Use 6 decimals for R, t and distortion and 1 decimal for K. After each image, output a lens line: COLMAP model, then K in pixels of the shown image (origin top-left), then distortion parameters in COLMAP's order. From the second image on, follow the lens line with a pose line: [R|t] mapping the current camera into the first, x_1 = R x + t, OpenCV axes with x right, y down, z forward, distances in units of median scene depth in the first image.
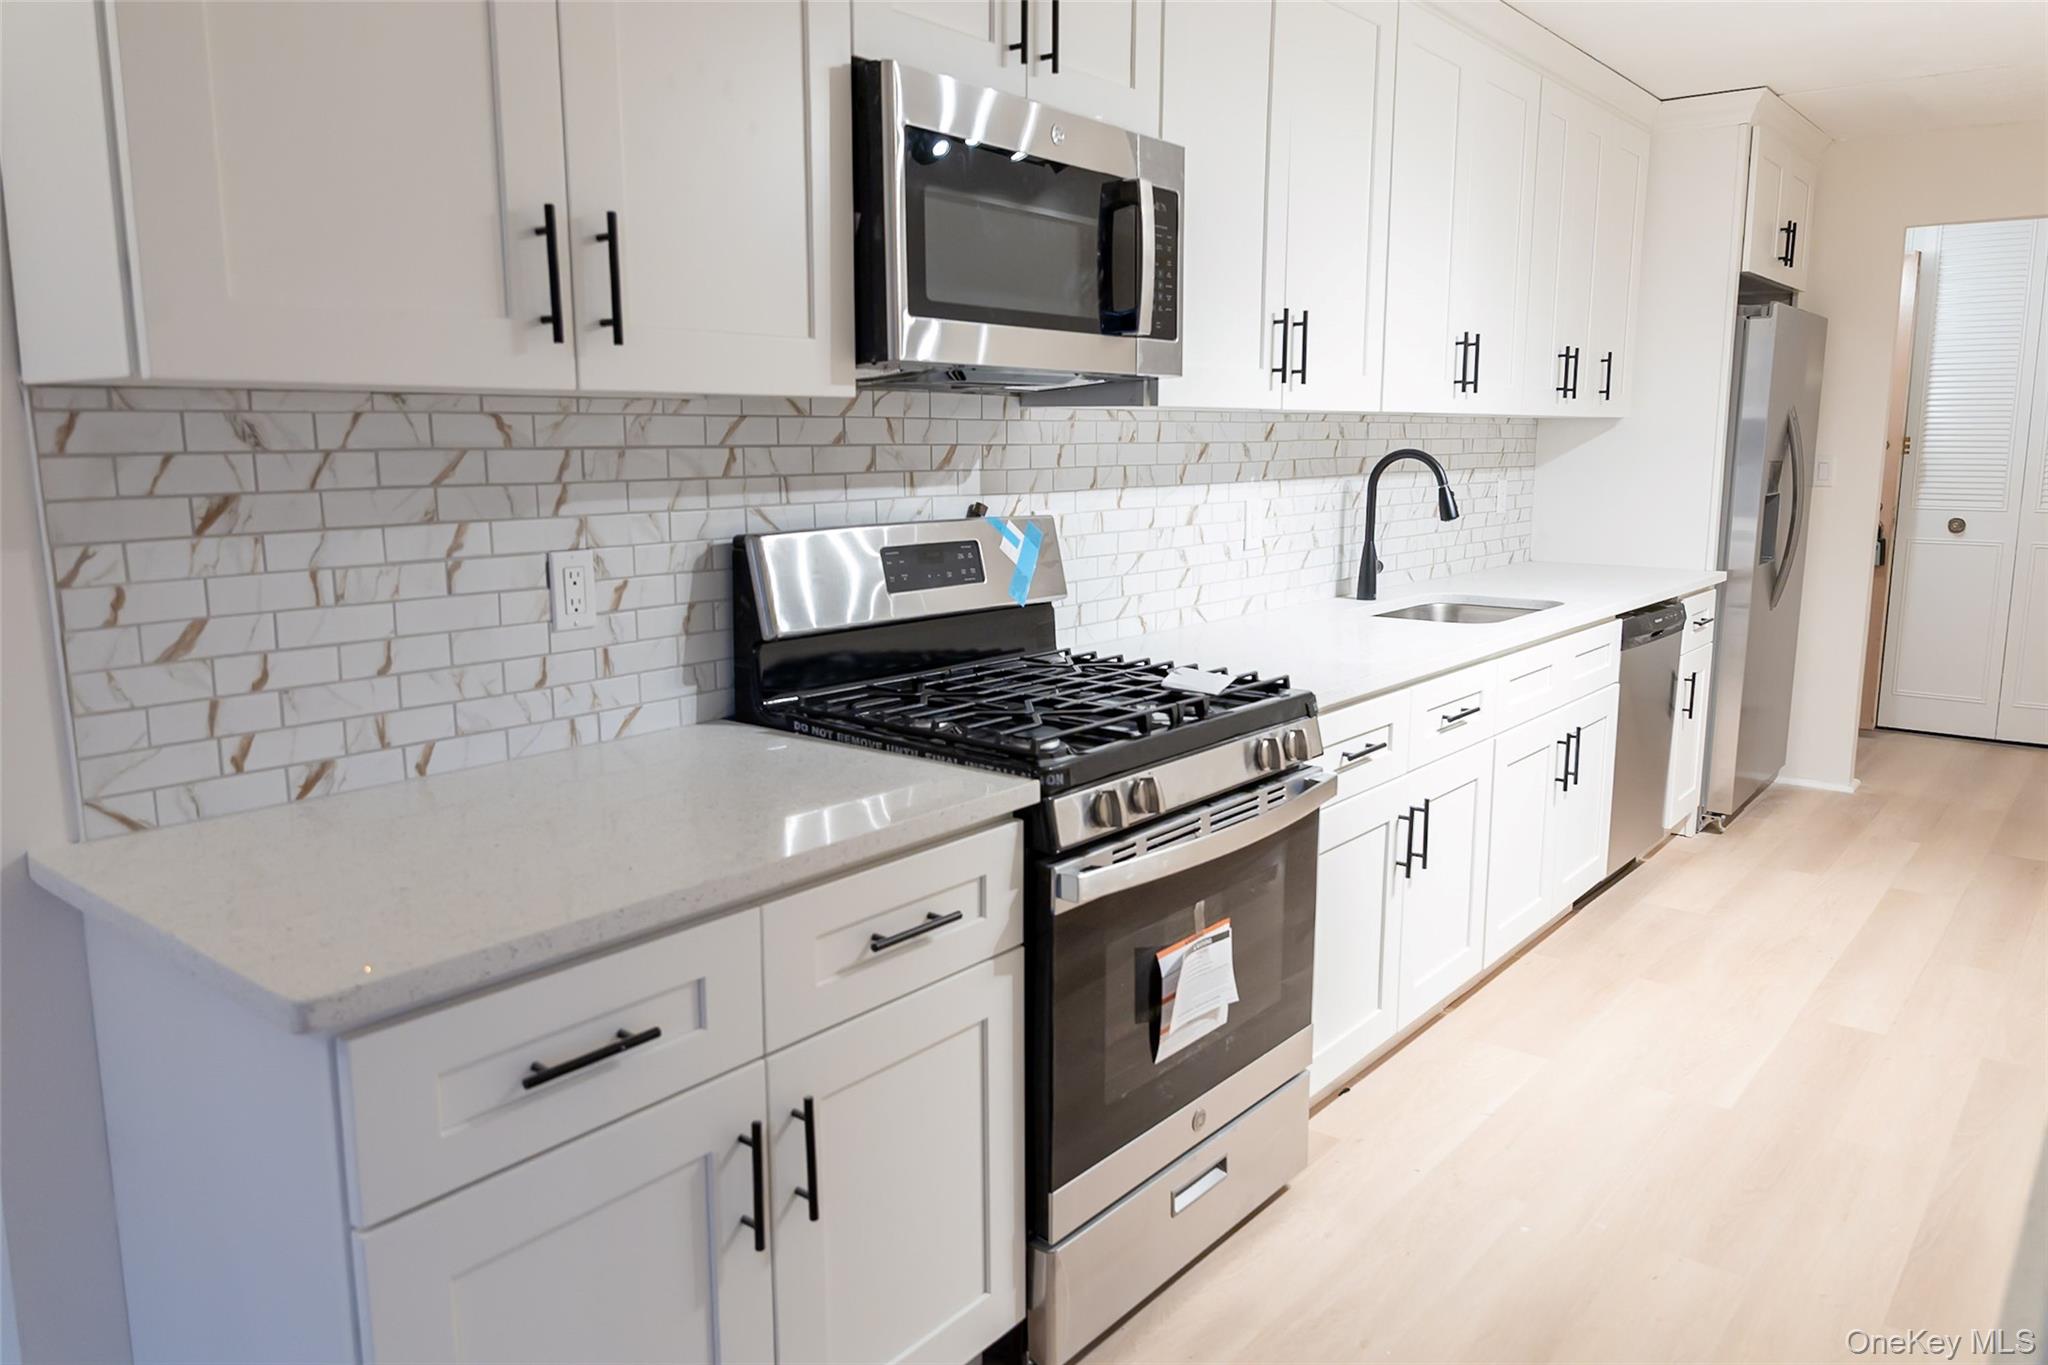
lens RADIAL K [[1420.0, 0, 1024.0], [0, 1420.0, 686.7], [0, 0, 1]] dist [-0.006169, -0.009424]
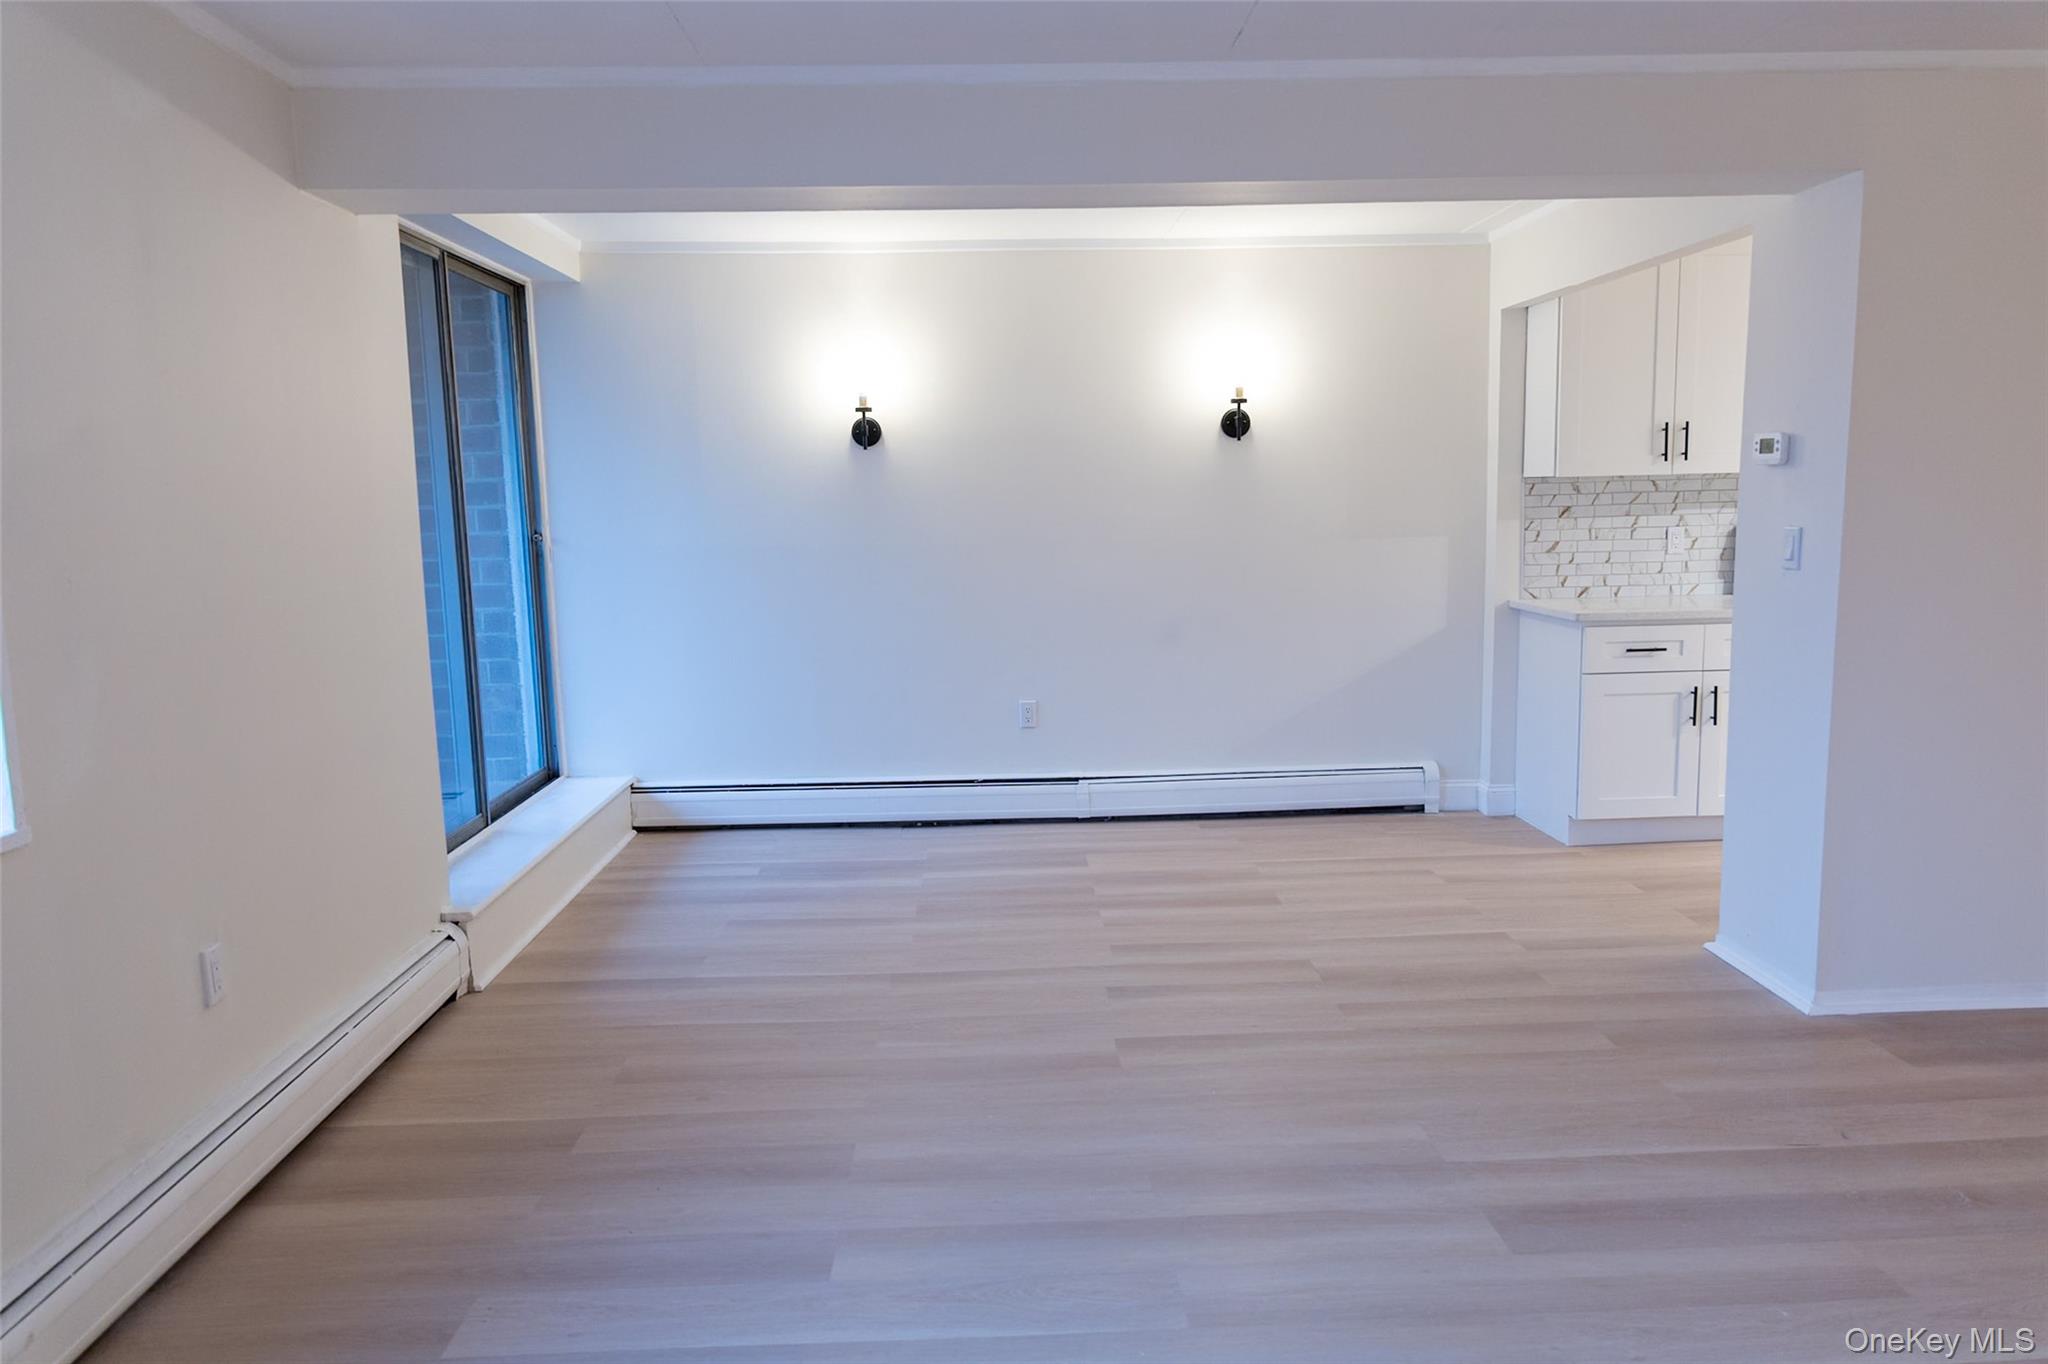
lens RADIAL K [[1420.0, 0, 1016.7], [0, 1420.0, 679.7], [0, 0, 1]] dist [-0.006169, -0.009424]
pose [[0.665358, 0.081798, -0.742030, 1.104610], [-0.104837, 0.994367, 0.015610, 0.358718], [0.739126, 0.067406, 0.670185, -2.206616]]
